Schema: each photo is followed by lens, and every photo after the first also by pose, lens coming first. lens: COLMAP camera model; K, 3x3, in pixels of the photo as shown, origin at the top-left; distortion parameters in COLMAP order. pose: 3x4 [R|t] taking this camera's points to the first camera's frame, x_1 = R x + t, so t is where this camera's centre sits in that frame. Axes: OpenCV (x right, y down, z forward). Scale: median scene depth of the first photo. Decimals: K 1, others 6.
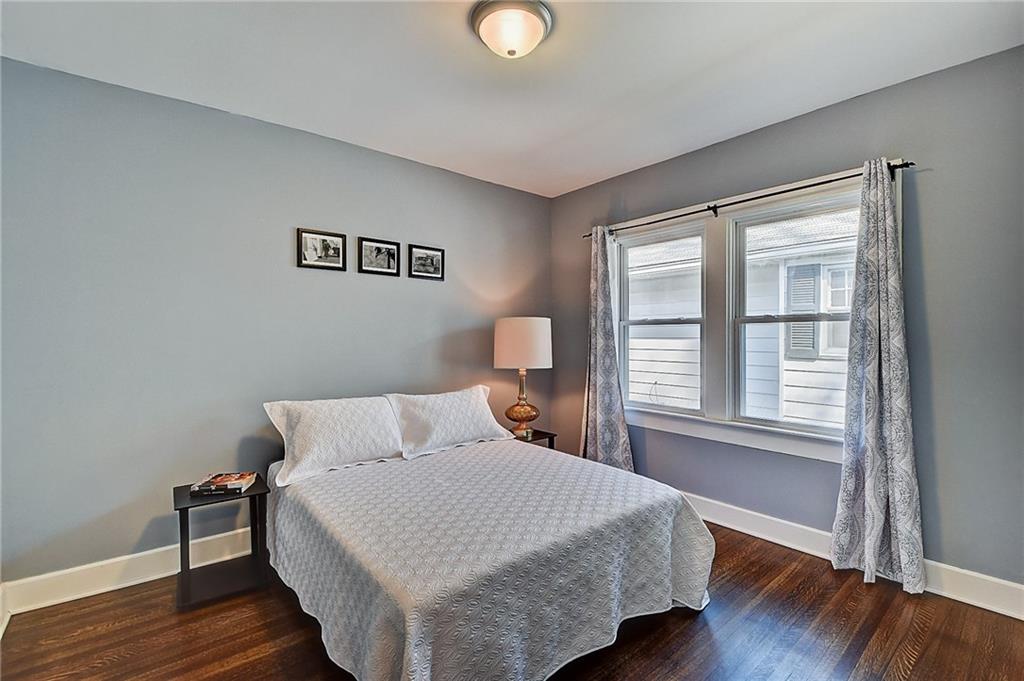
lens RADIAL K [[452.8, 0, 514.7], [0, 452.8, 343.2], [0, 0, 1]] dist [-0.009470, -0.008690]
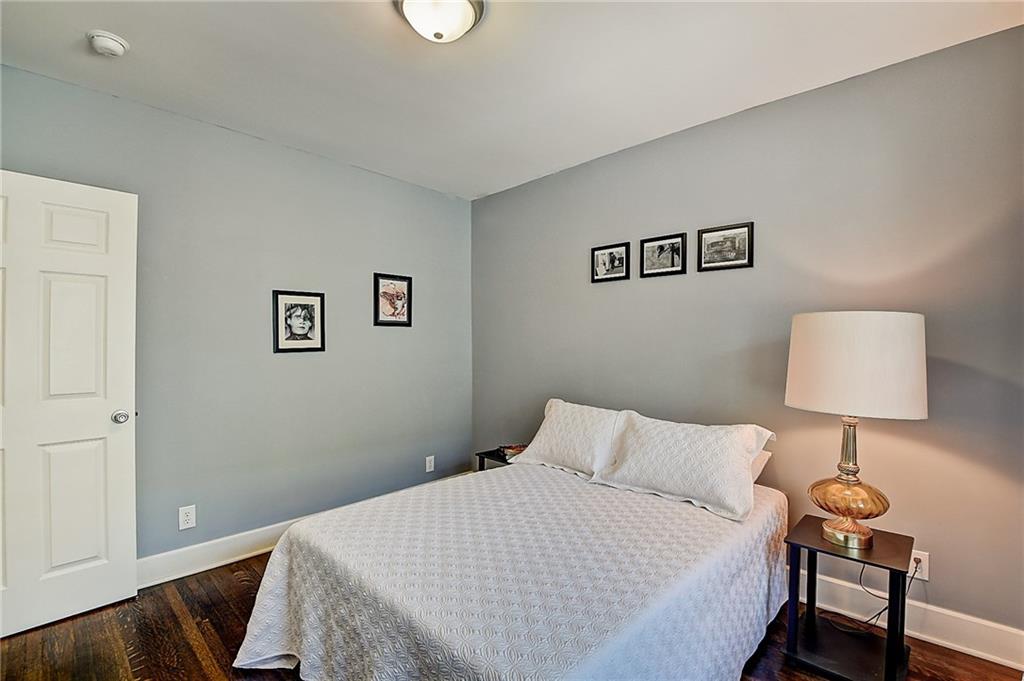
lens RADIAL K [[452.8, 0, 509.2], [0, 452.8, 342.0], [0, 0, 1]] dist [-0.009470, -0.008690]
pose [[0.075748, 0.005277, -0.997113, 0.531474], [-0.017405, 0.999841, 0.003969, -0.020797], [0.996975, 0.017054, 0.075827, 0.613392]]
